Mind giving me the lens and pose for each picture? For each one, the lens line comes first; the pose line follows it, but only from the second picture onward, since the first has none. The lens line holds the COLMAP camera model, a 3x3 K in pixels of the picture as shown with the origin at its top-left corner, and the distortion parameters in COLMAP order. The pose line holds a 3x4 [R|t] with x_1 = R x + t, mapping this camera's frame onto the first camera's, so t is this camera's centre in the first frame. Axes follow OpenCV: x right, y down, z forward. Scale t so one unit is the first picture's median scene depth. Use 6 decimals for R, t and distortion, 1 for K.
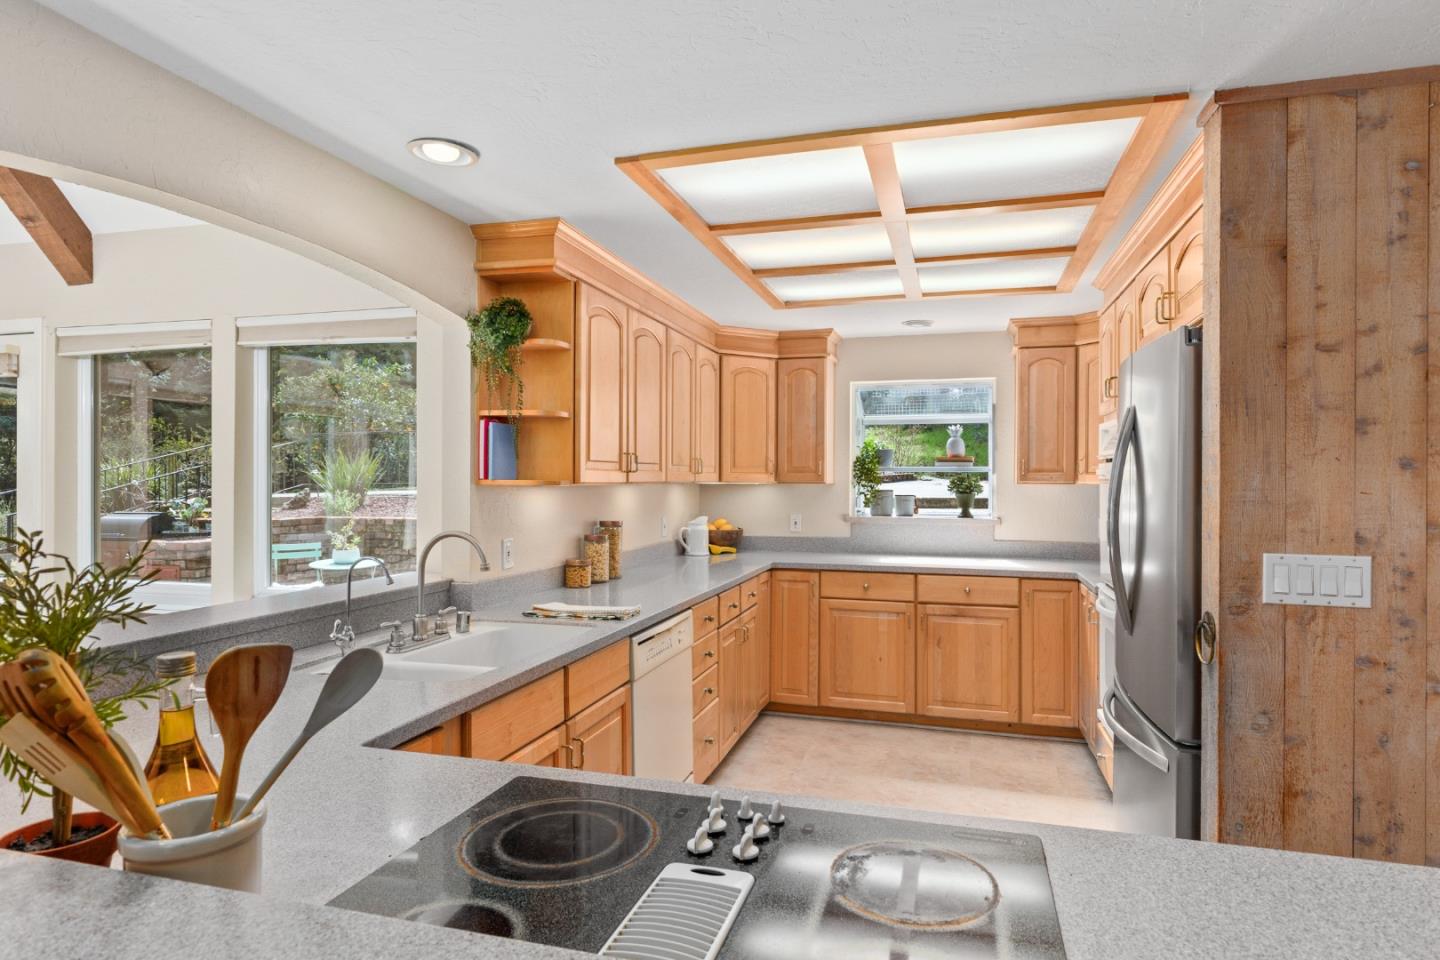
lens RADIAL K [[787.6, 0, 723.0], [0, 787.6, 479.6], [0, 0, 1]] dist [0.000641, 0.000071]
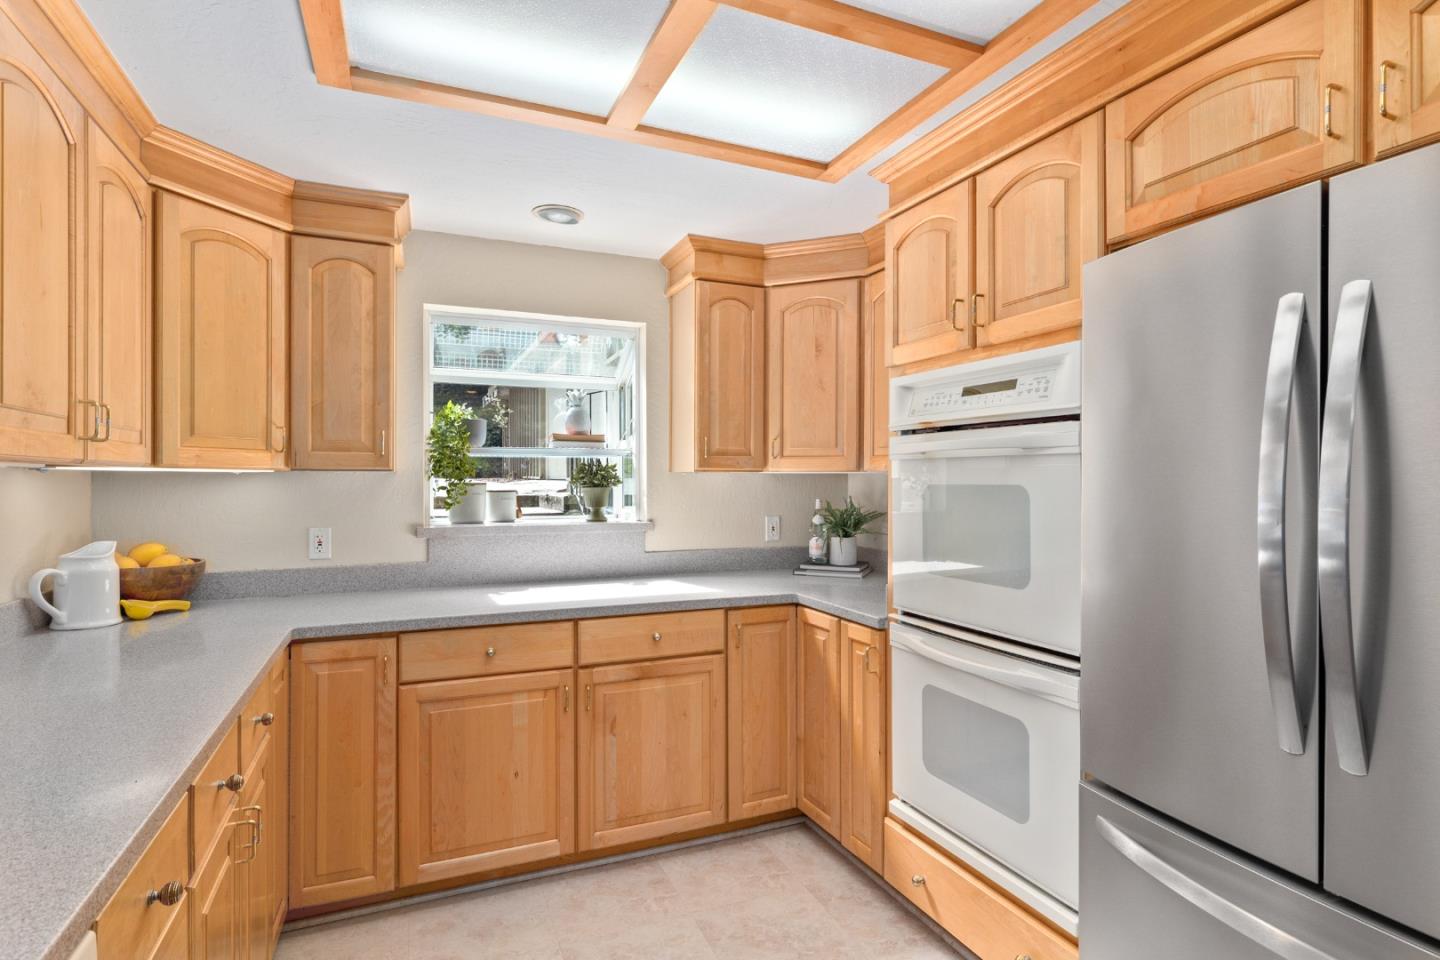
lens RADIAL K [[721.0, 0, 723.0], [0, 721.0, 481.7], [0, 0, 1]] dist [-0.000392, -0.000867]
pose [[0.762108, -0.004525, 0.647435, -0.024119], [0.003431, 0.999990, 0.002950, 0.012390], [-0.647441, -0.000027, 0.762115, 0.484500]]
